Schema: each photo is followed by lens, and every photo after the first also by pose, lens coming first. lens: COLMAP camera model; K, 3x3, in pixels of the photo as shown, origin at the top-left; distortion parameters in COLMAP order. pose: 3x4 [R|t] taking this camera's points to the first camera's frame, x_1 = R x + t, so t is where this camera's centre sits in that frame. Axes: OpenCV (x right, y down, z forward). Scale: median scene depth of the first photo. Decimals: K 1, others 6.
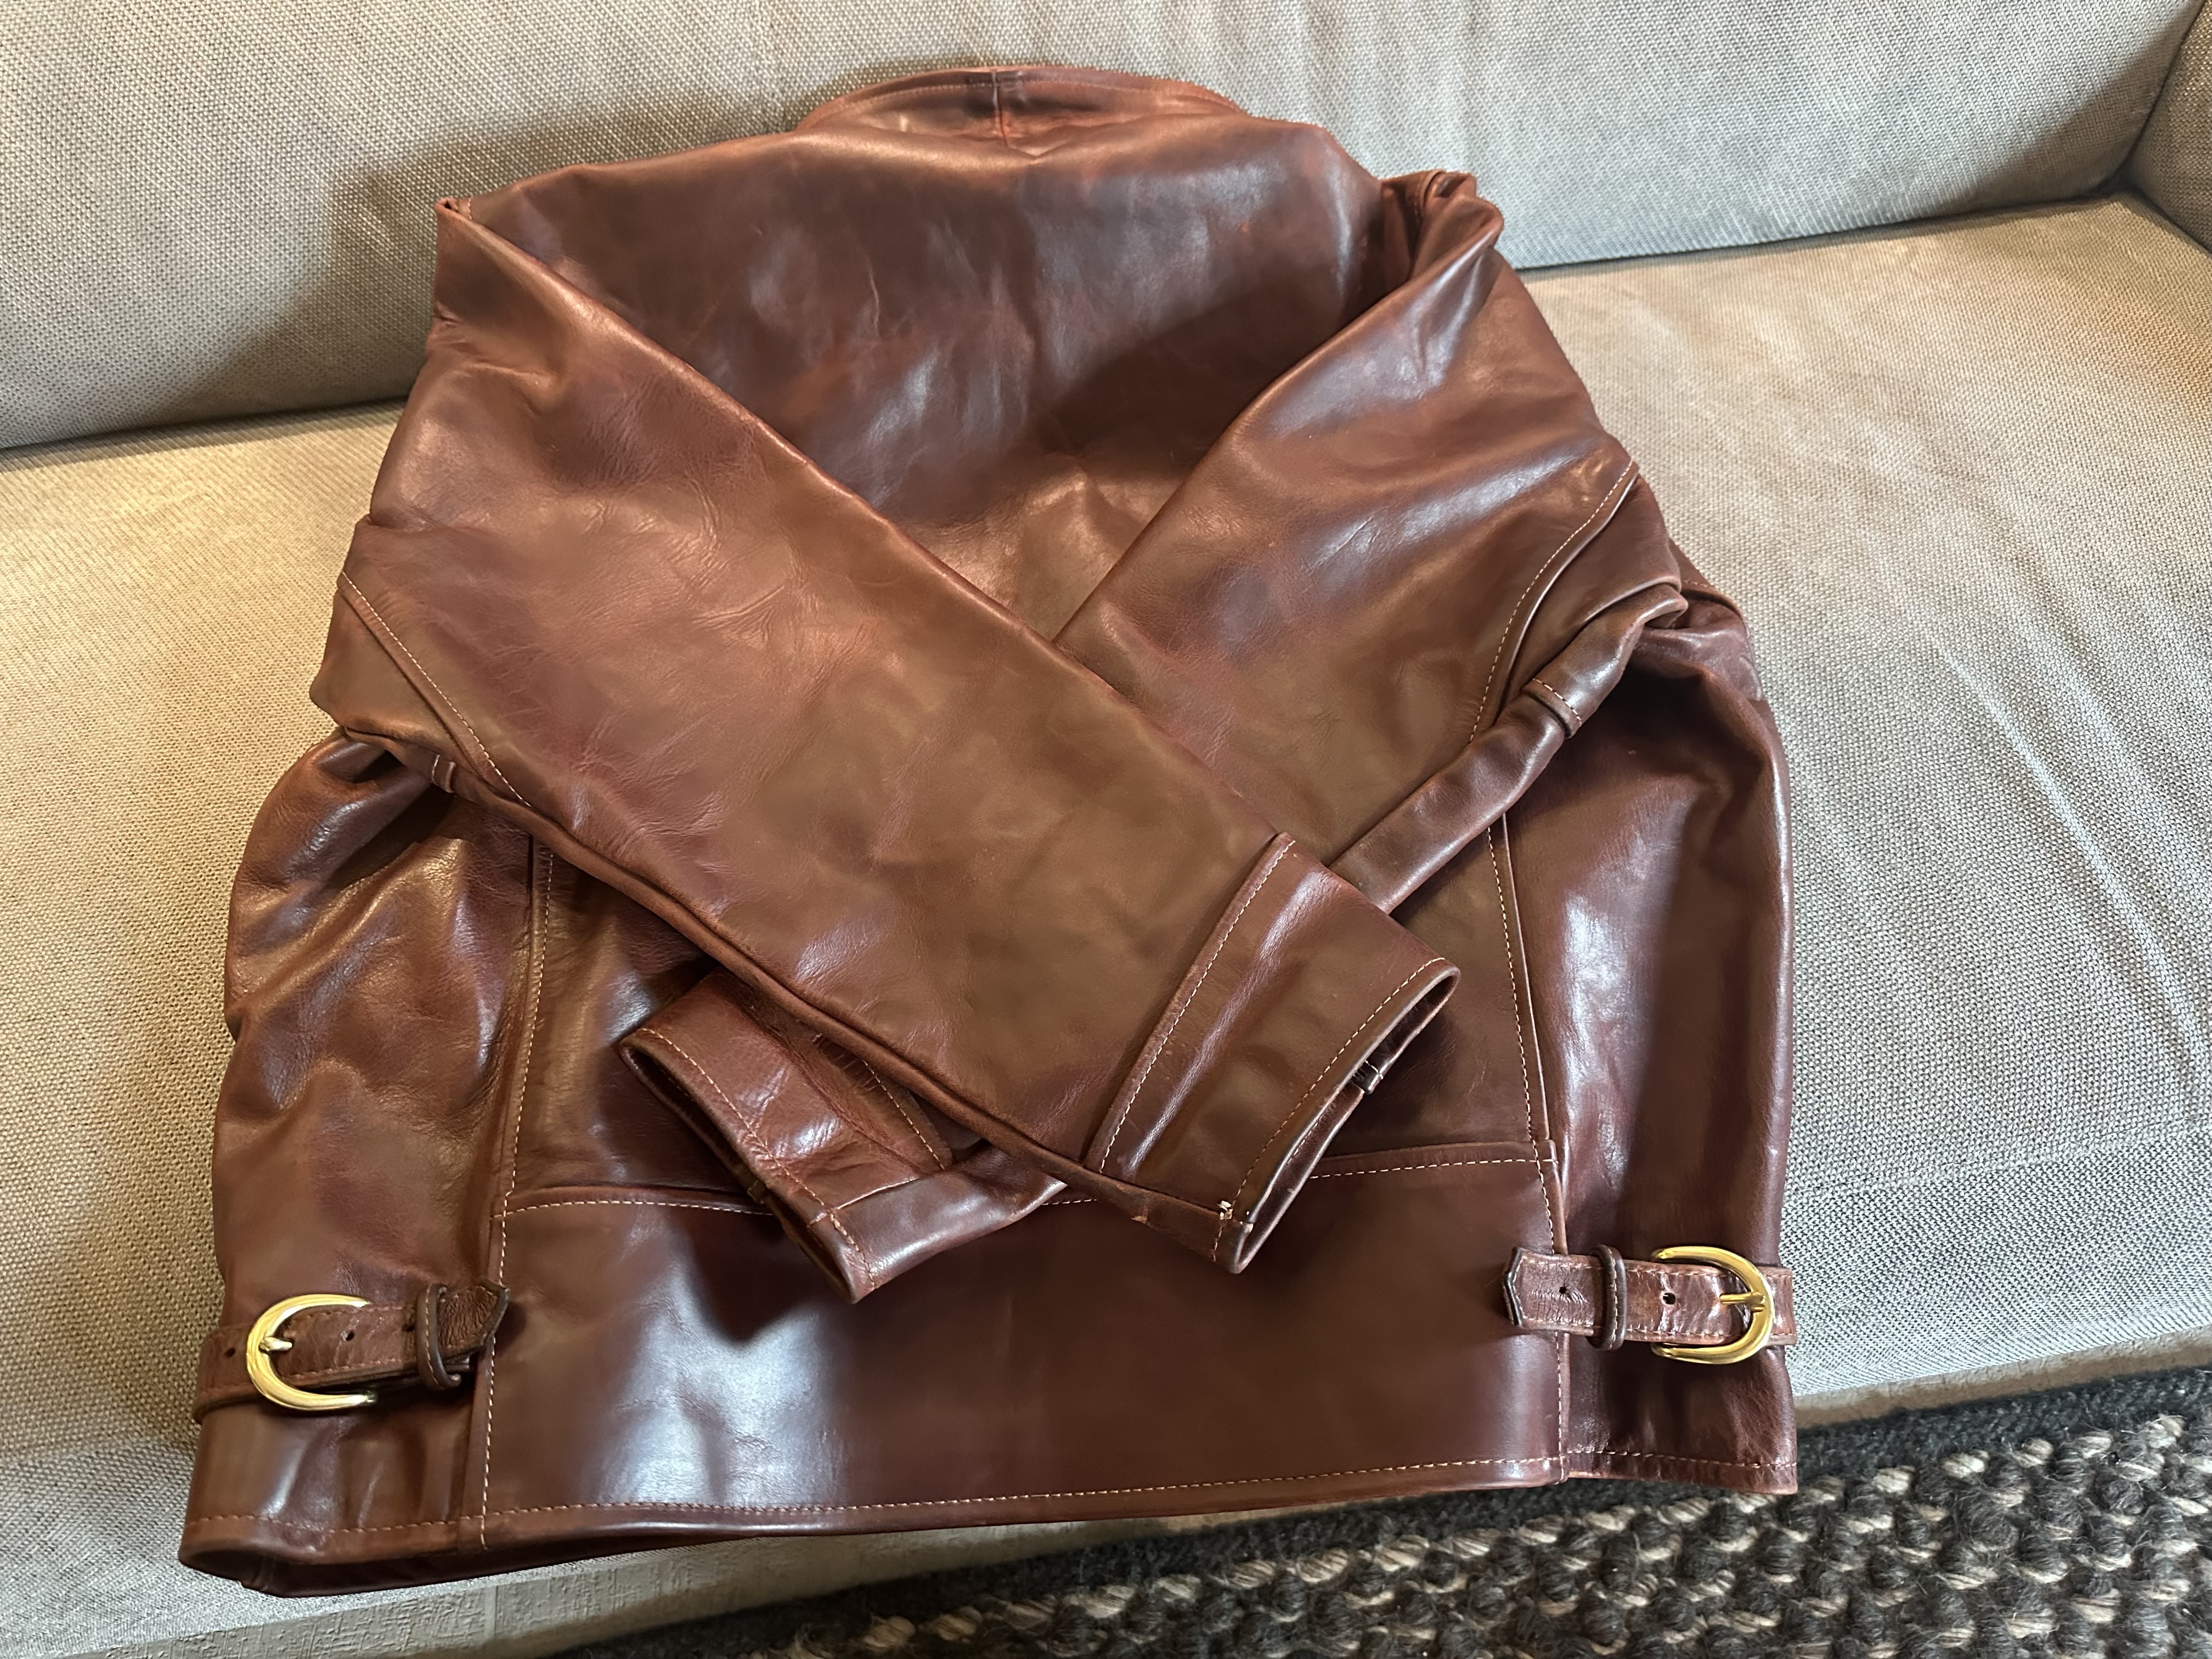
lens RADIAL K [[1615.0, 0, 1107.6], [0, 1615.0, 831.9], [0, 0, 1]] dist [0.020770, -0.016273]
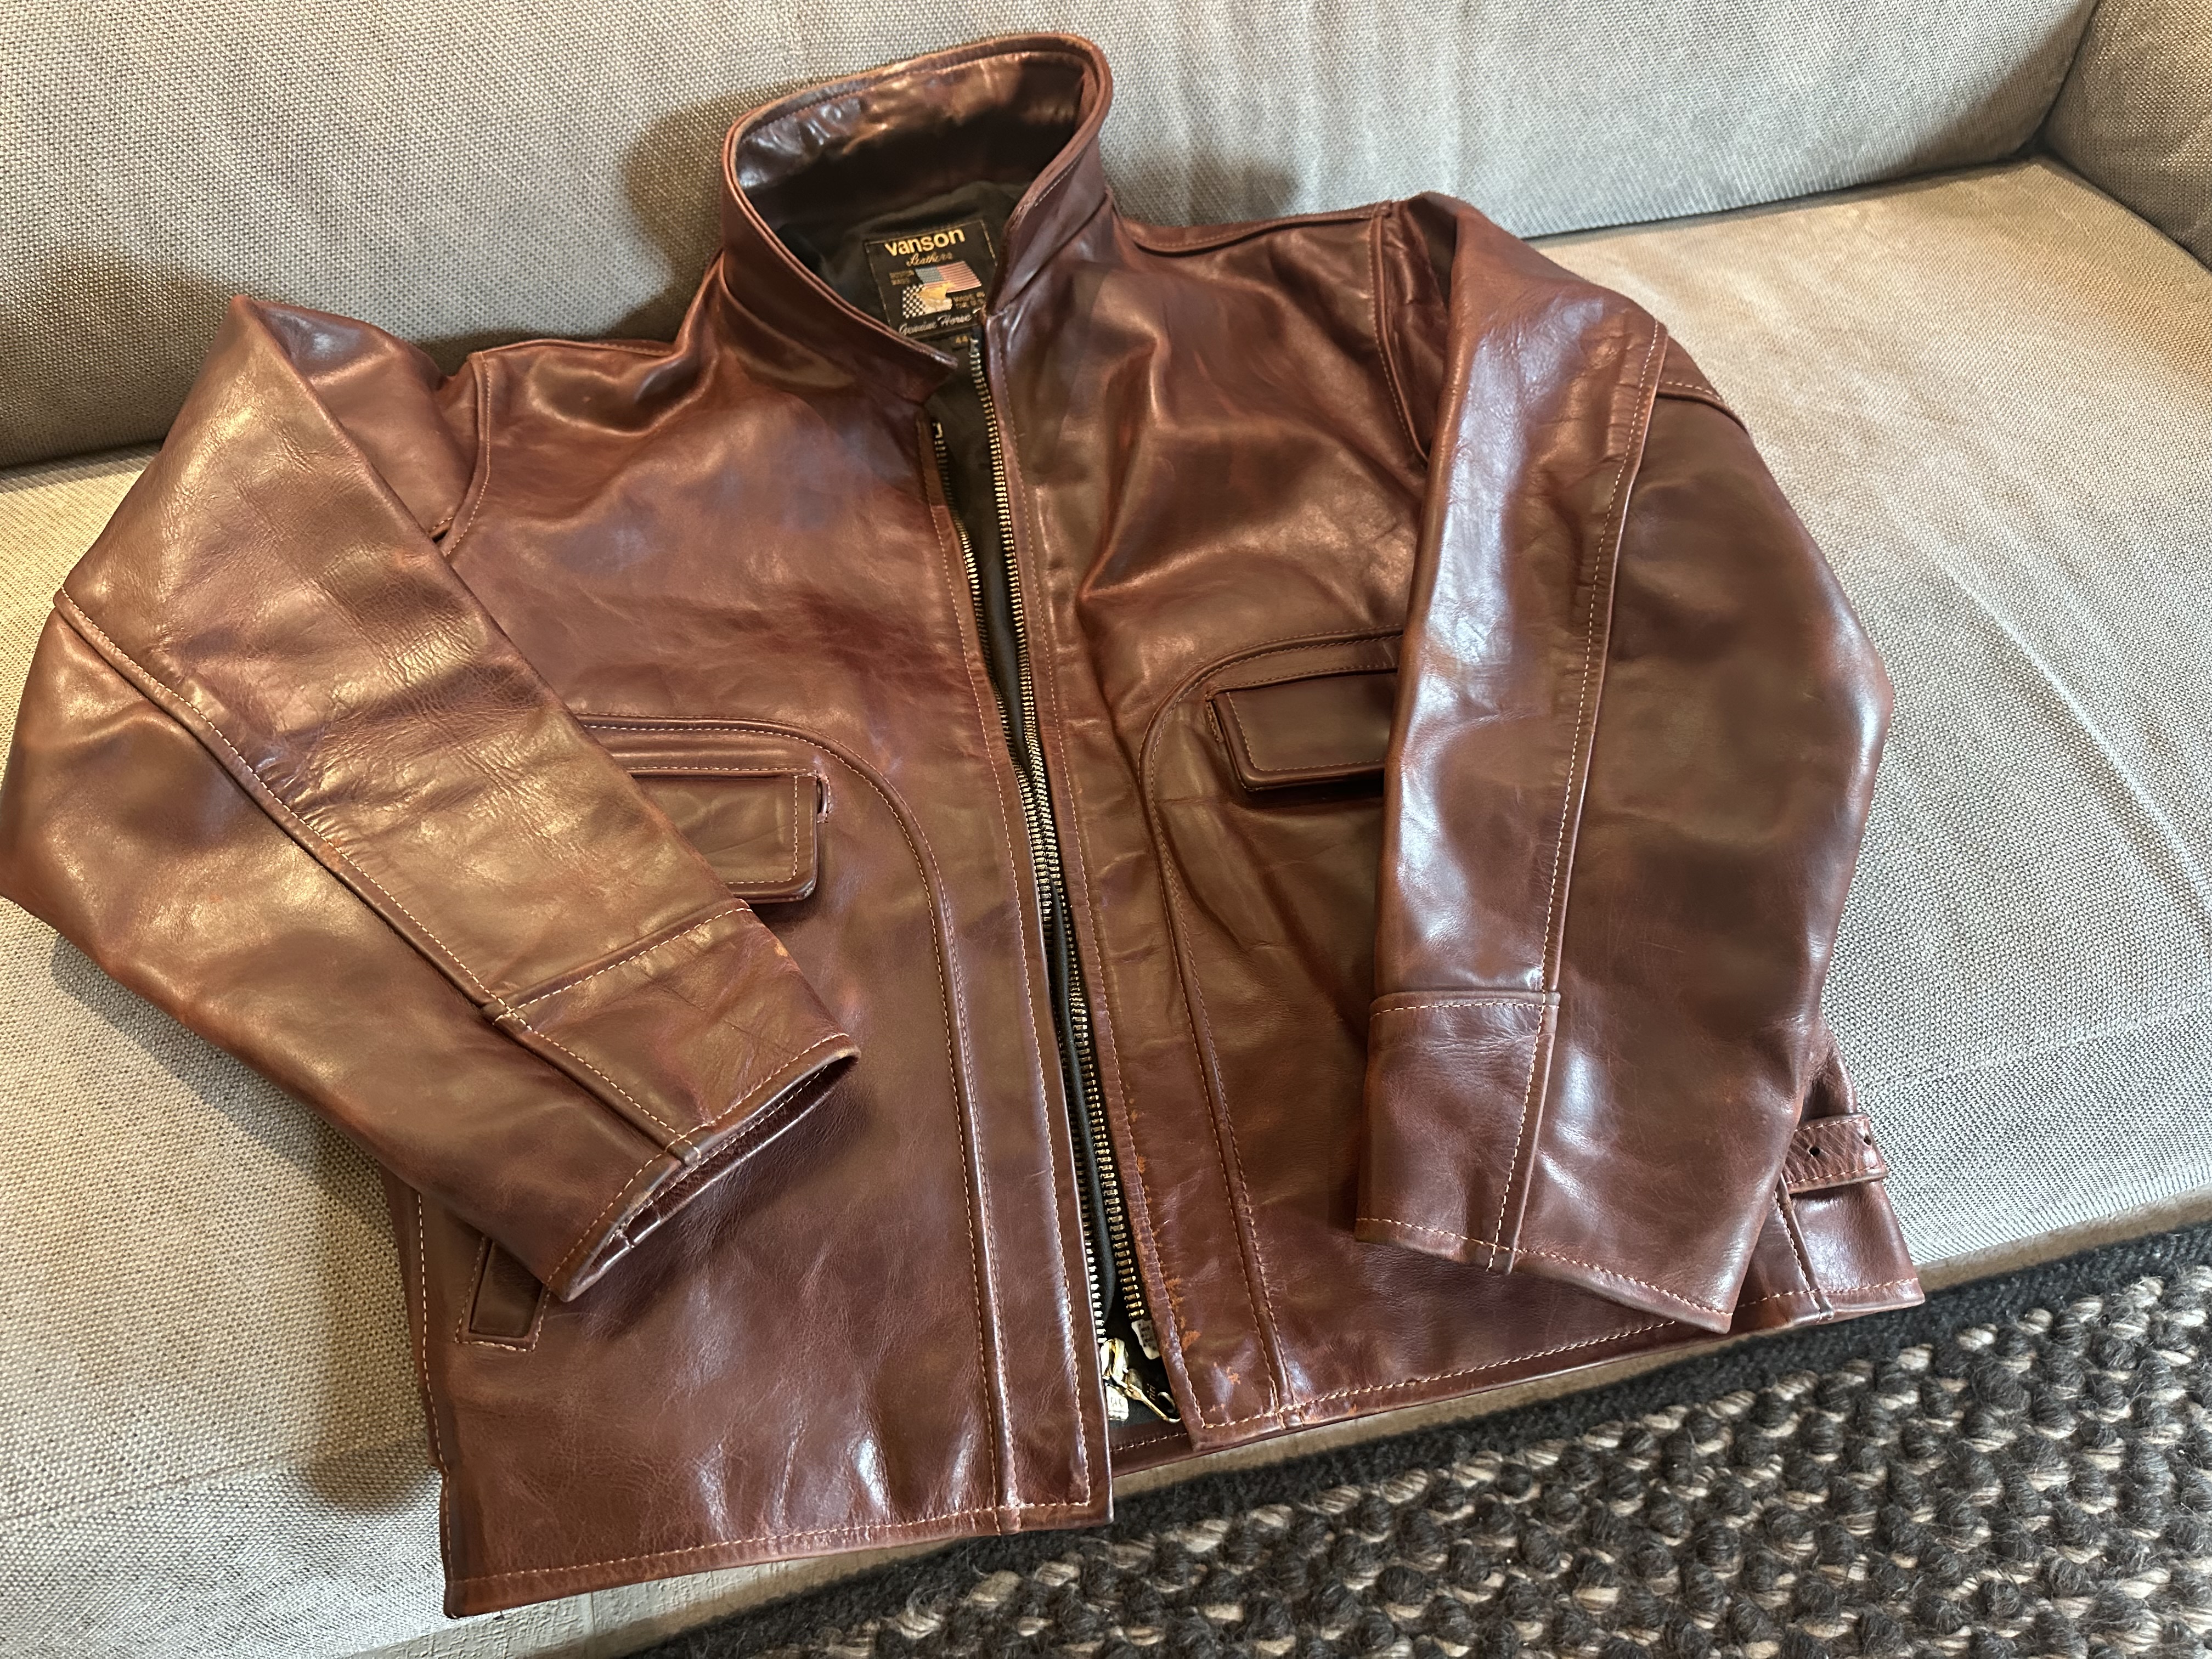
lens RADIAL K [[1615.0, 0, 1091.6], [0, 1615.0, 833.7], [0, 0, 1]] dist [0.020770, -0.016273]
pose [[0.994566, -0.058213, 0.086312, -0.134110], [0.057824, 0.998302, 0.007006, 0.013629], [-0.086573, -0.001977, 0.996244, -0.023980]]
